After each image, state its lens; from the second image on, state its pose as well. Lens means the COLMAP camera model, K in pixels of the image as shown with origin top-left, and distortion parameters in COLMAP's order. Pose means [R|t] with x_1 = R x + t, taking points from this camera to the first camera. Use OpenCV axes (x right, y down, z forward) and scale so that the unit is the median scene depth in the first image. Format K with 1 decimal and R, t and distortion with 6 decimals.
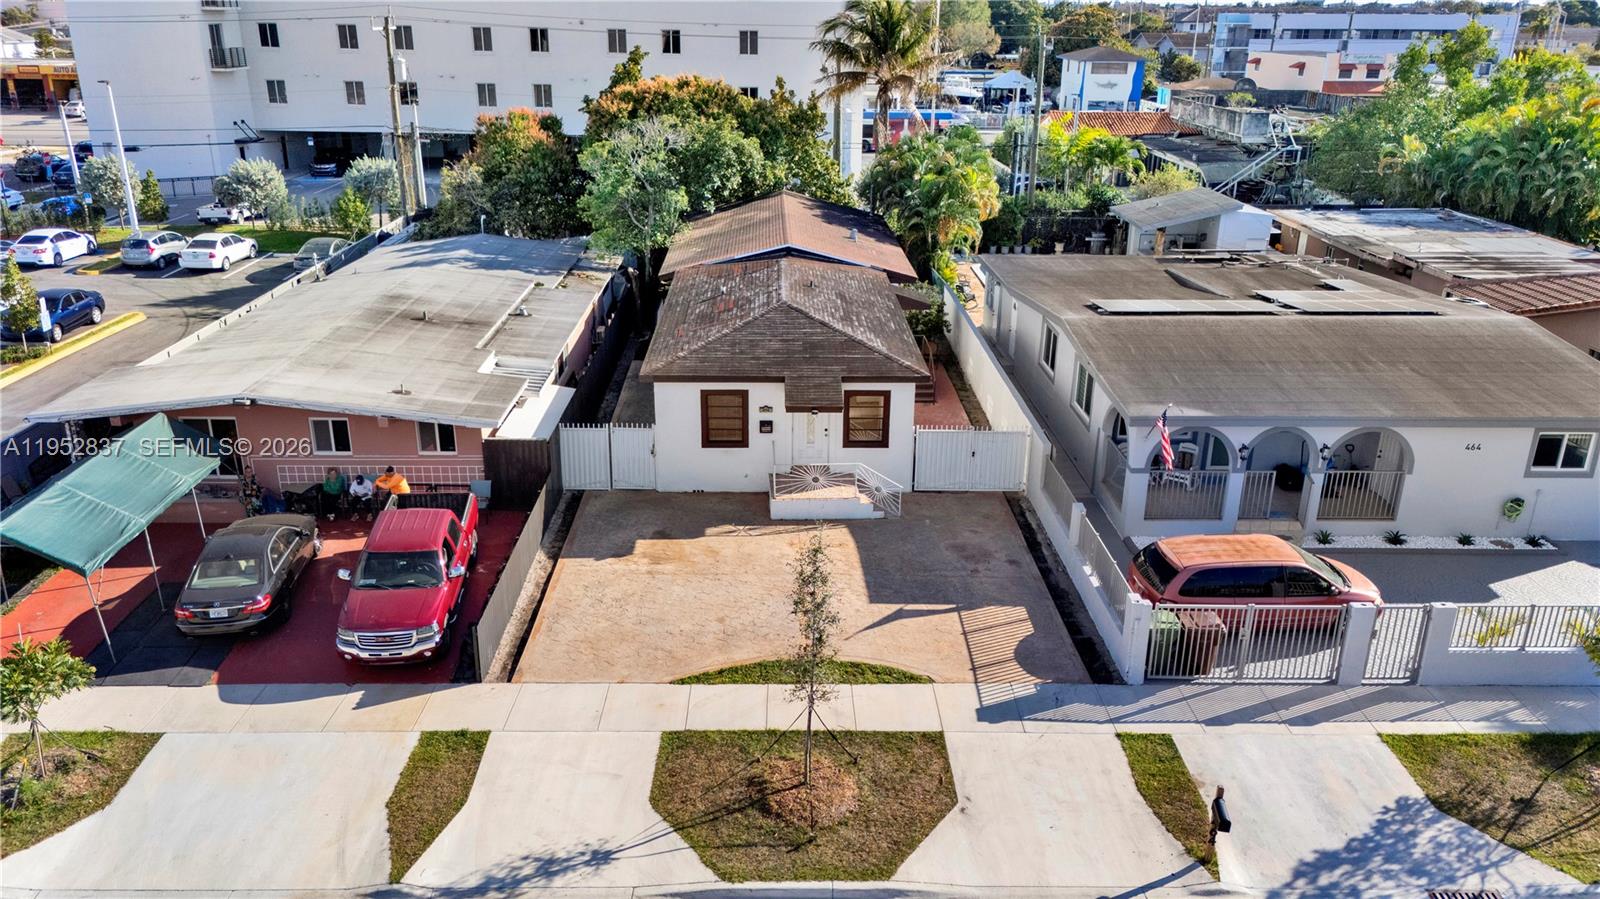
lens RADIAL K [[1178.6, 0, 800.0], [0, 1178.6, 449.5], [0, 0, 1]] dist [0.072739, -0.085589]
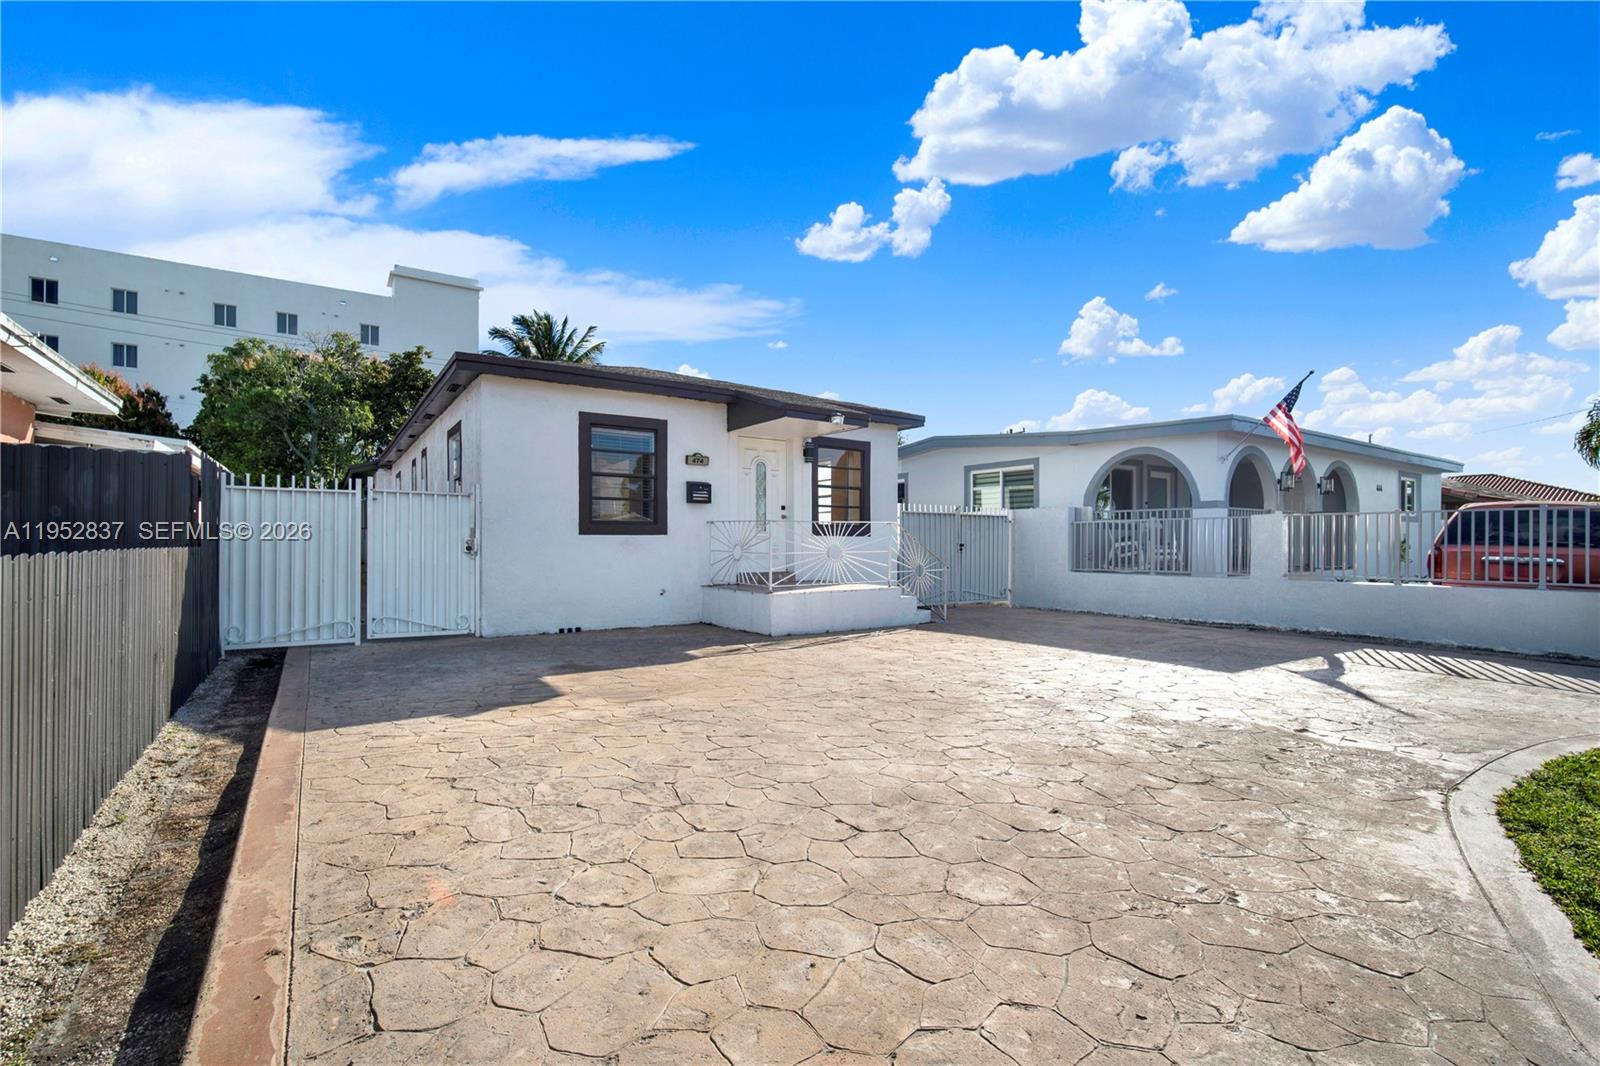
lens RADIAL K [[717.6, 0, 800.0], [0, 717.6, 533.0], [0, 0, 1]] dist [-0.019502, 0.009852]
pose [[0.838266, -0.000605, 0.545261, -0.172048], [0.197845, 0.932186, -0.303128, 0.109166], [-0.508101, 0.361979, 0.781540, 0.723198]]
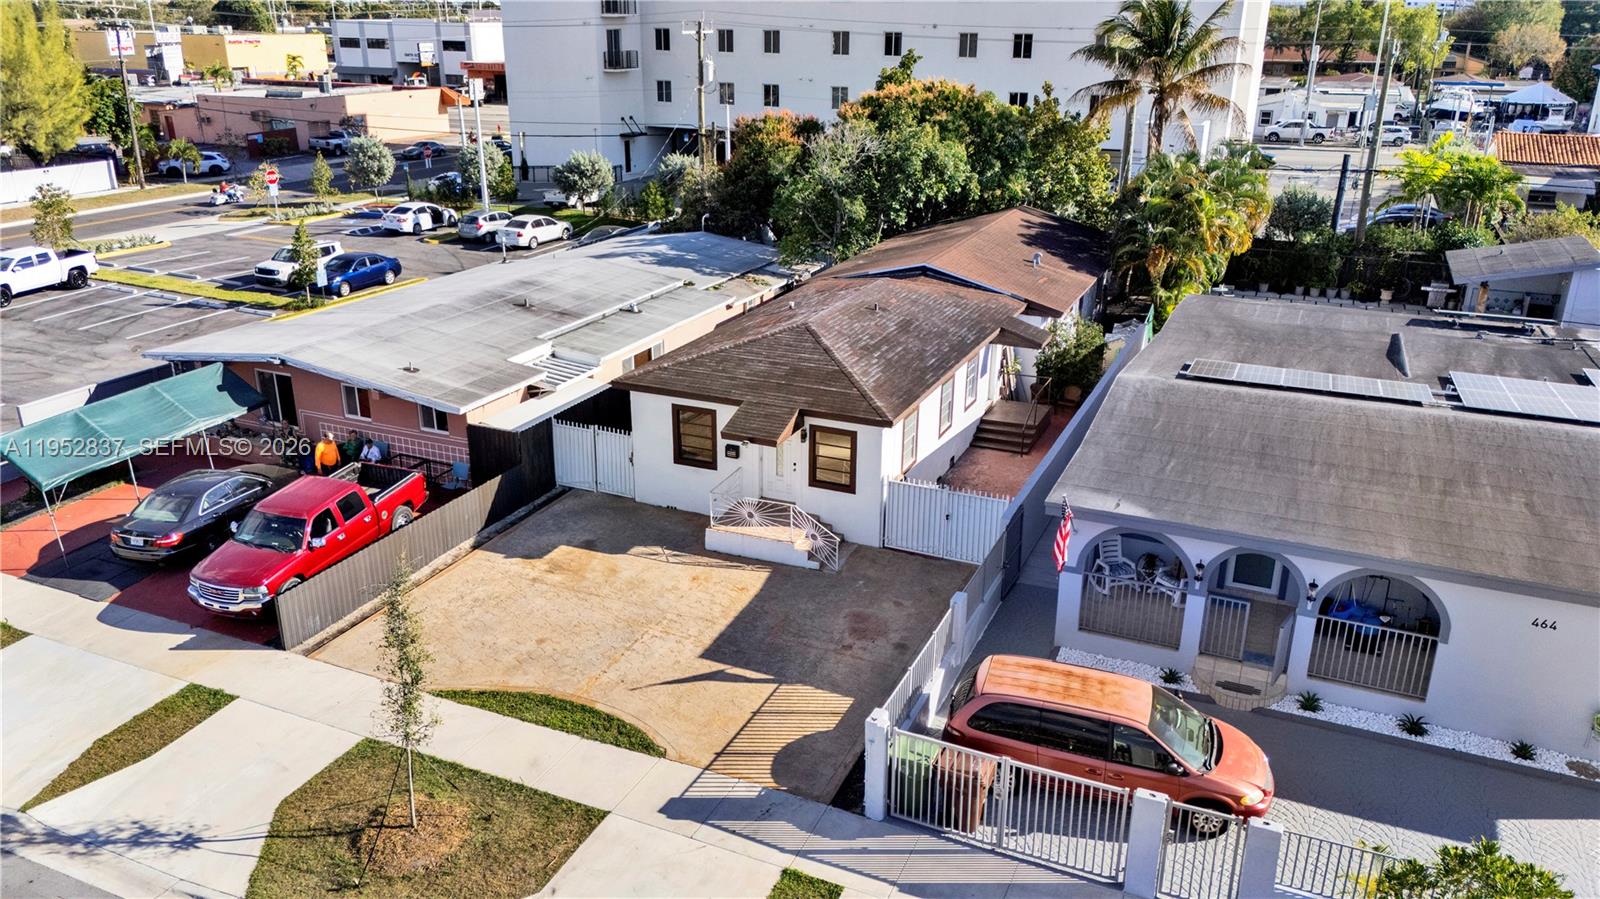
lens RADIAL K [[1178.6, 0, 800.0], [0, 1178.6, 449.5], [0, 0, 1]] dist [0.072739, -0.085589]
pose [[0.904960, 0.144038, -0.400375, 0.398491], [-0.145680, 0.988976, 0.026514, -0.053948], [0.399781, 0.034332, 0.915968, 0.159439]]
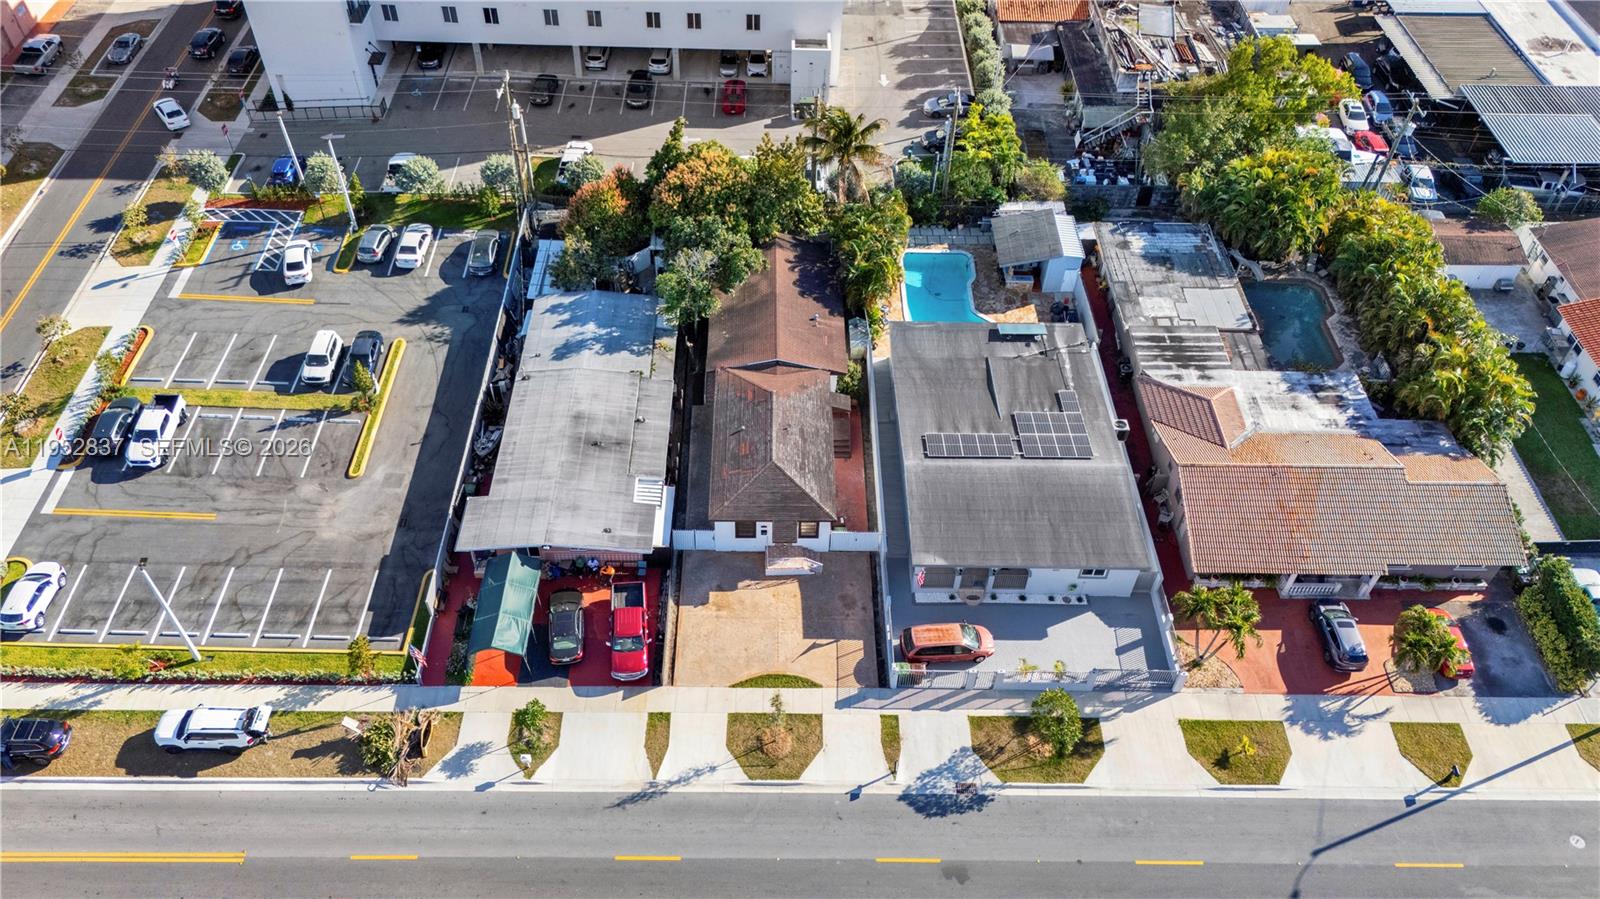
lens RADIAL K [[1178.6, 0, 800.0], [0, 1178.6, 449.5], [0, 0, 1]] dist [0.072739, -0.085589]
pose [[0.999742, 0.021223, 0.008148, 0.018562], [-0.022618, 0.892501, 0.450478, -1.183173], [0.002288, -0.450546, 0.892750, -0.945385]]
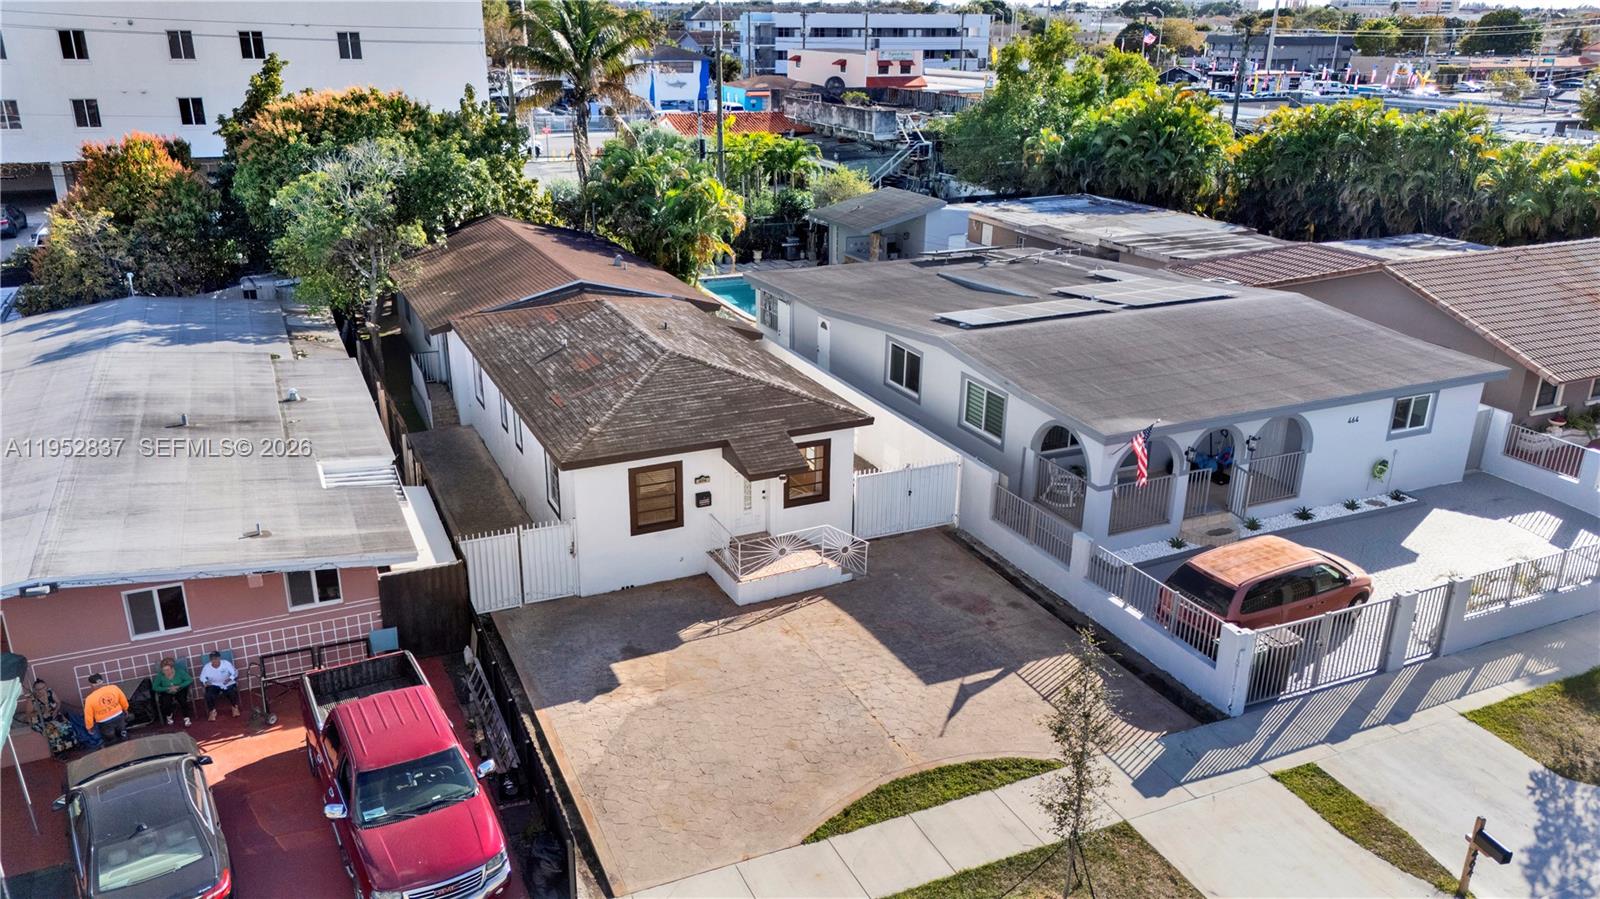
lens RADIAL K [[1178.6, 0, 800.0], [0, 1178.6, 449.5], [0, 0, 1]] dist [0.072739, -0.085589]
pose [[0.914051, -0.140576, 0.380459, -0.288009], [0.139257, 0.989766, 0.031144, -0.072947], [-0.380944, 0.024515, 0.924273, 0.175485]]
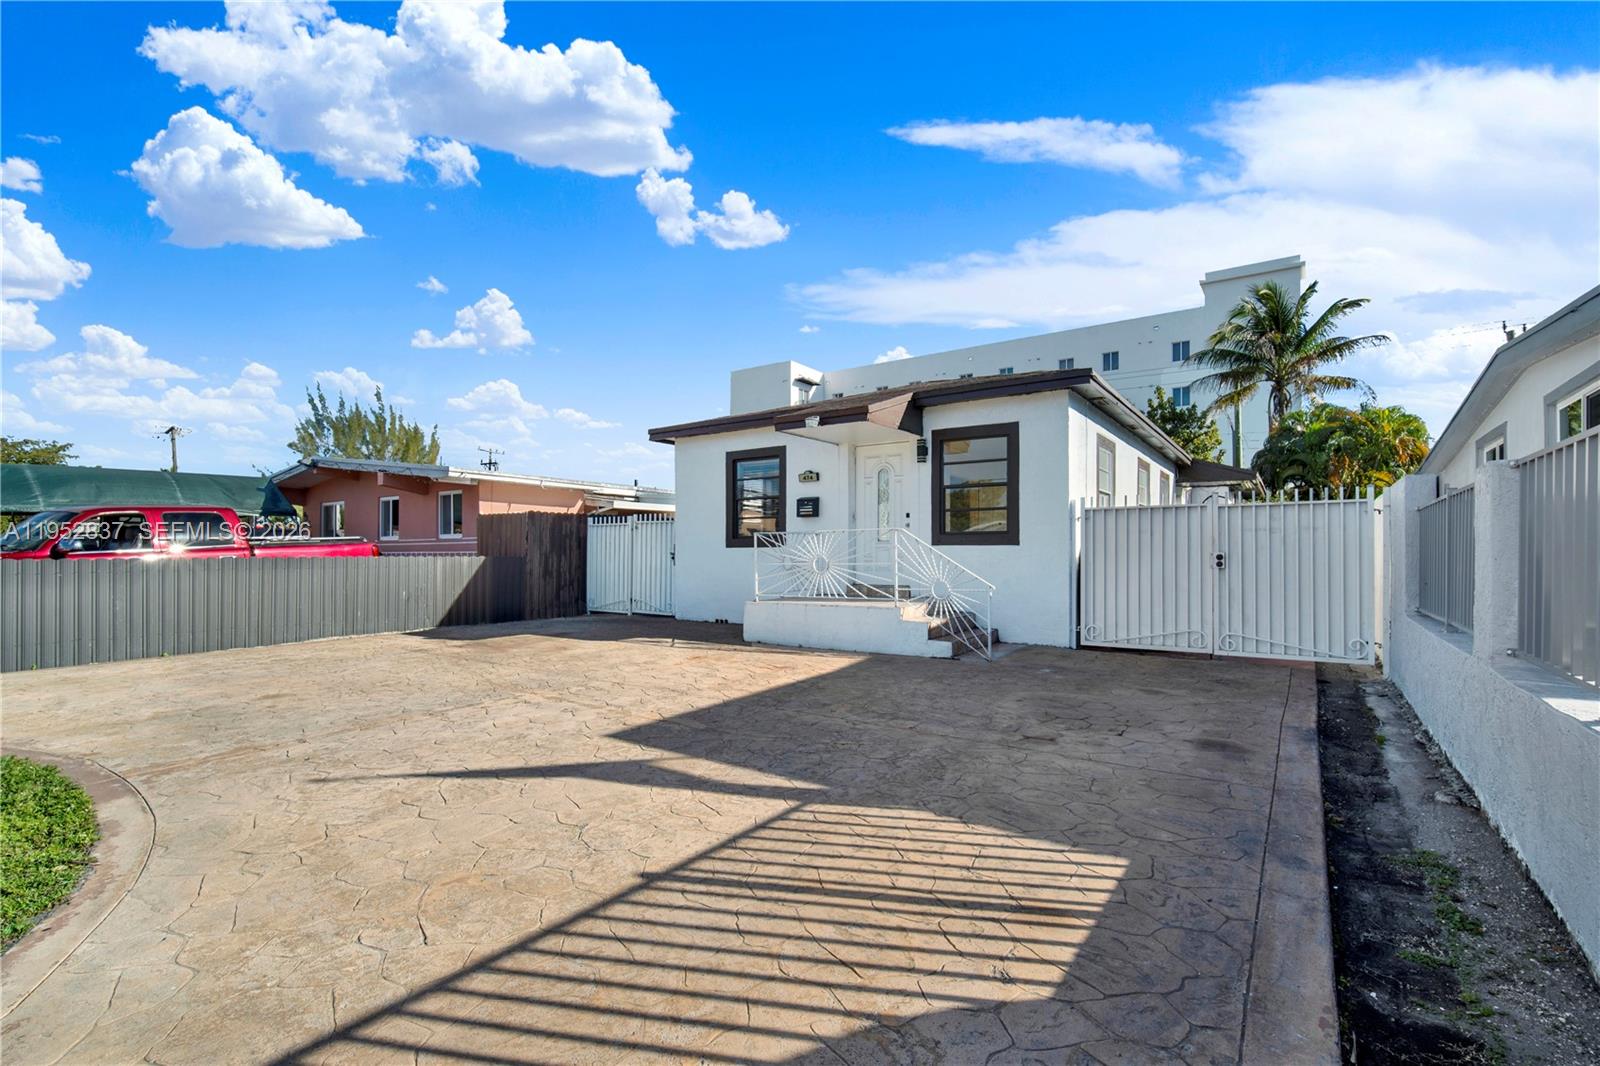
lens RADIAL K [[729.5, 0, 795.1], [0, 729.5, 548.5], [0, 0, 1]] dist [-0.000633, -0.000102]
pose [[0.807969, -0.013313, -0.589075, 0.181935], [-0.202291, 0.932713, -0.298539, 0.110574], [0.553412, 0.360374, 0.750910, 0.731390]]
